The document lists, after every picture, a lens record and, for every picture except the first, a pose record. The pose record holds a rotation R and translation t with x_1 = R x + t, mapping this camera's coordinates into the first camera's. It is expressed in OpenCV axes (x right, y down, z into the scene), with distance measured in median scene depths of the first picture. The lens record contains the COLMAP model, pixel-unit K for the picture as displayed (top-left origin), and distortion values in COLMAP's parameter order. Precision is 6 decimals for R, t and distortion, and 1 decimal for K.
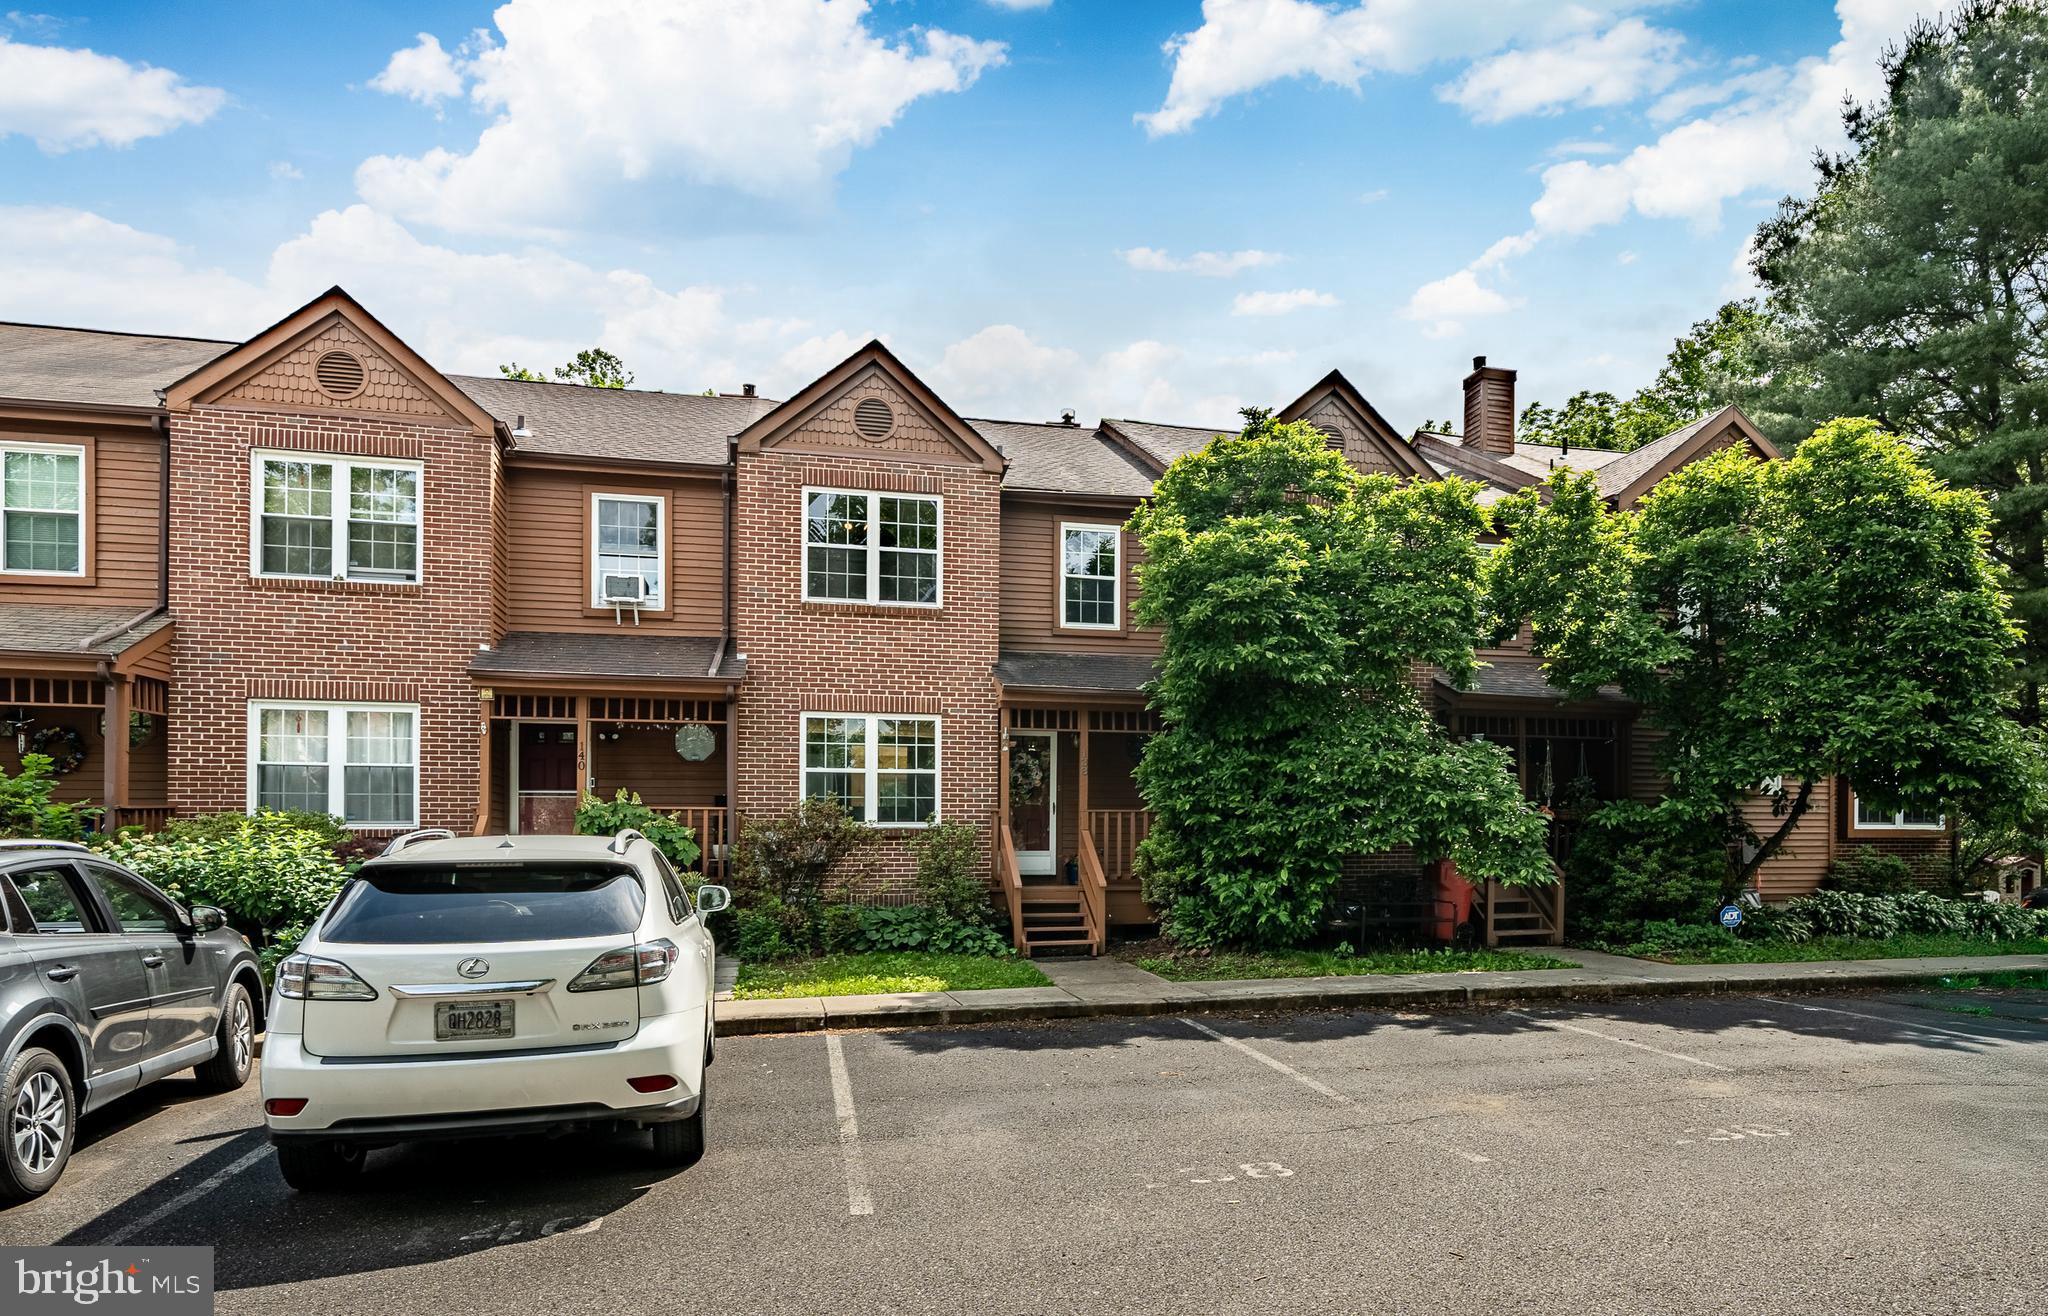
lens RADIAL K [[1002.3, 0, 1023.9], [0, 1002.3, 655.7], [0, 0, 1]] dist [-0.004260, -0.000752]
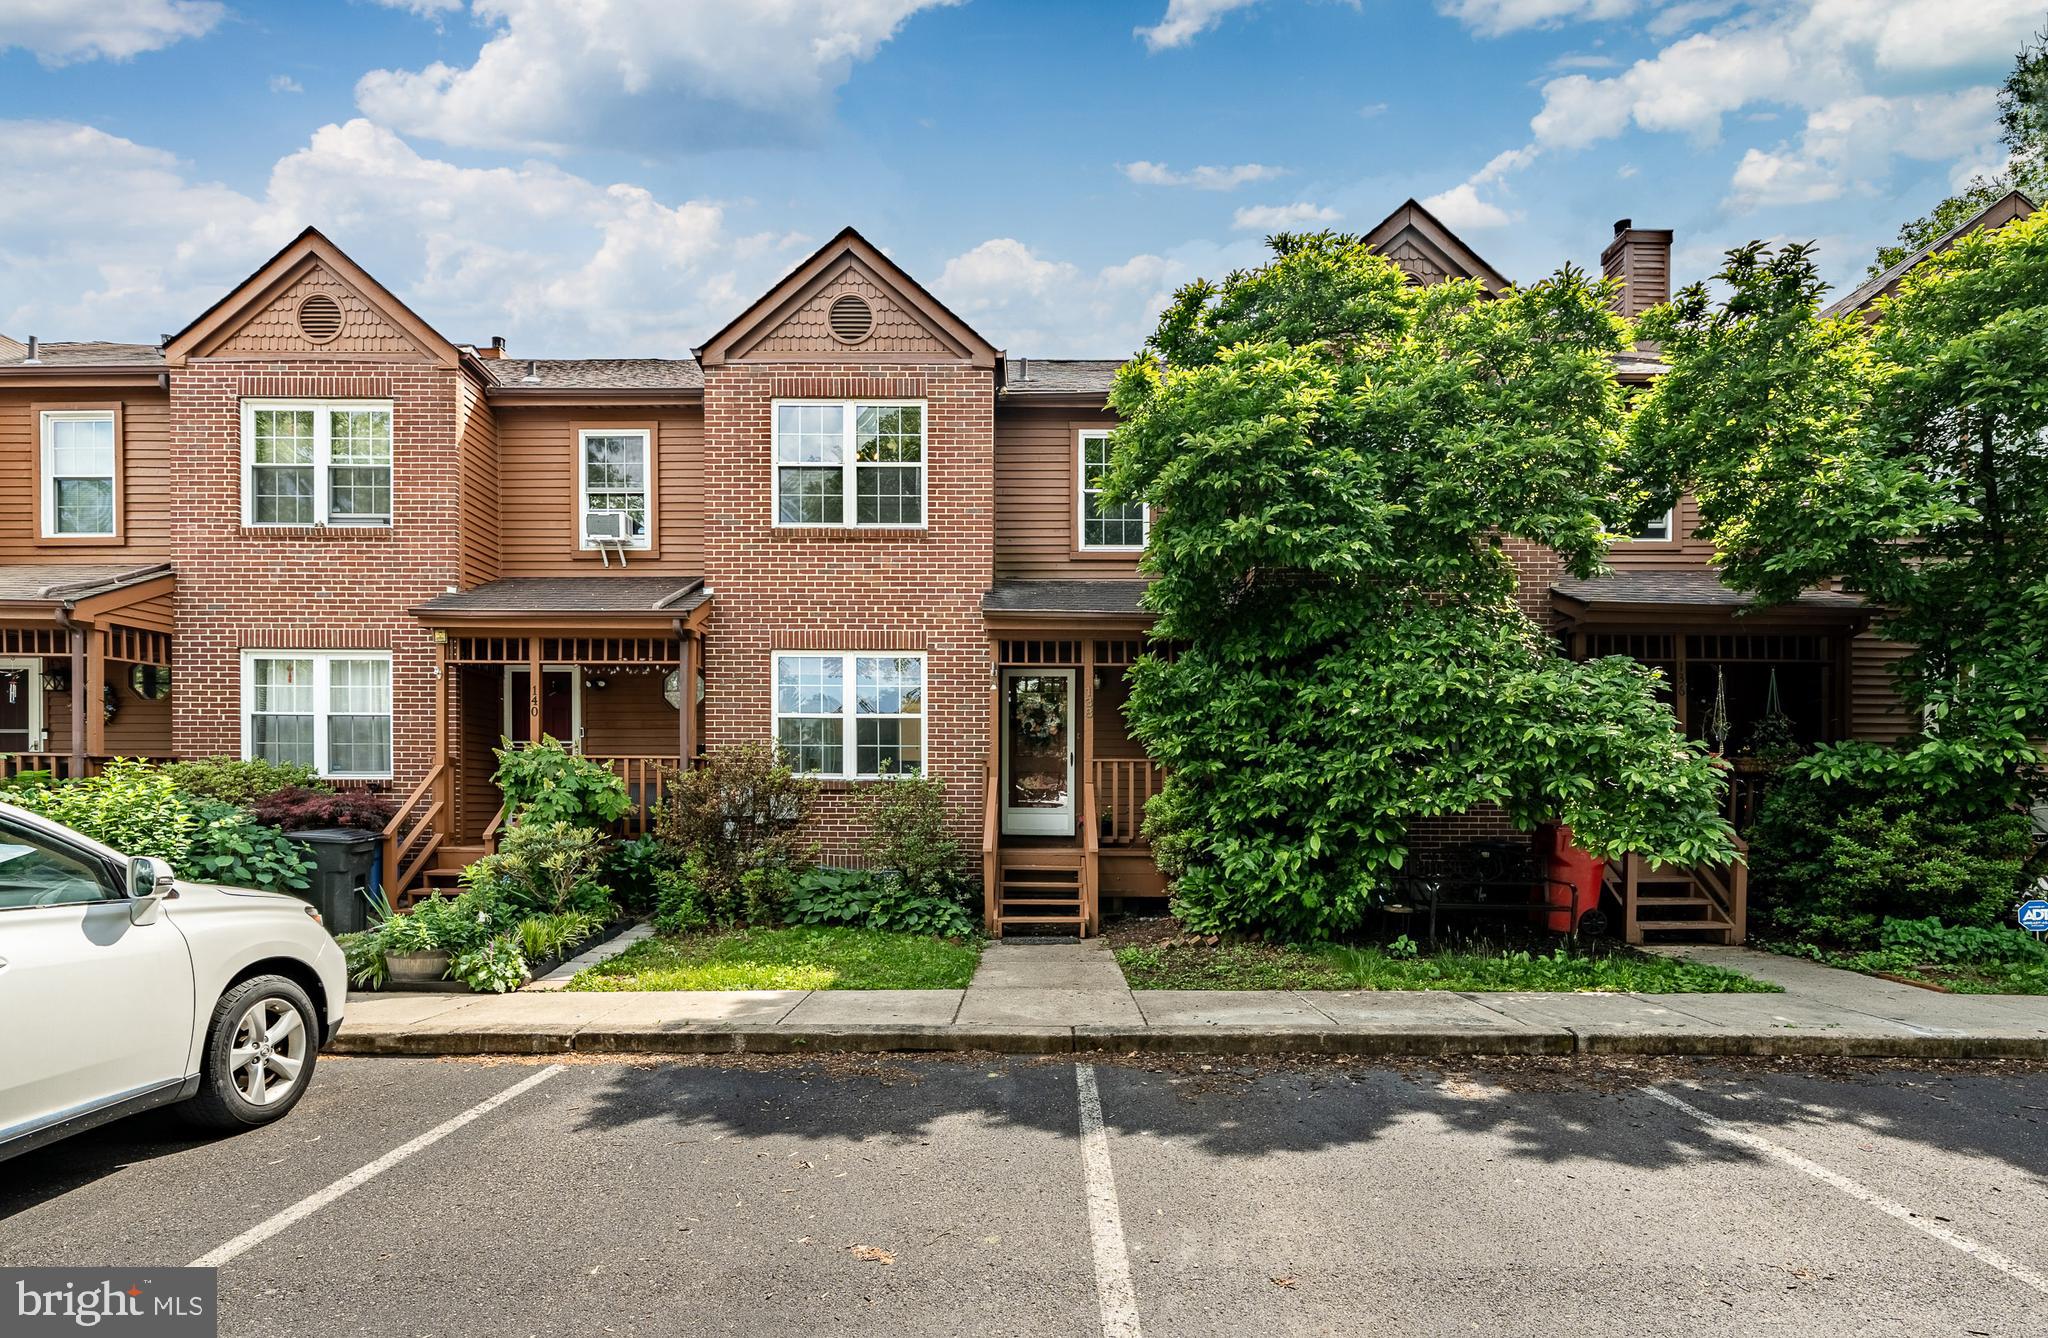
lens RADIAL K [[859.2, 0, 1022.8], [0, 859.2, 677.6], [0, 0, 1]] dist [-0.003998, -0.000031]
pose [[0.981140, -0.020074, -0.192252, 0.159431], [0.028033, 0.998855, 0.038768, 0.062473], [0.191253, -0.043427, 0.980580, 0.320056]]
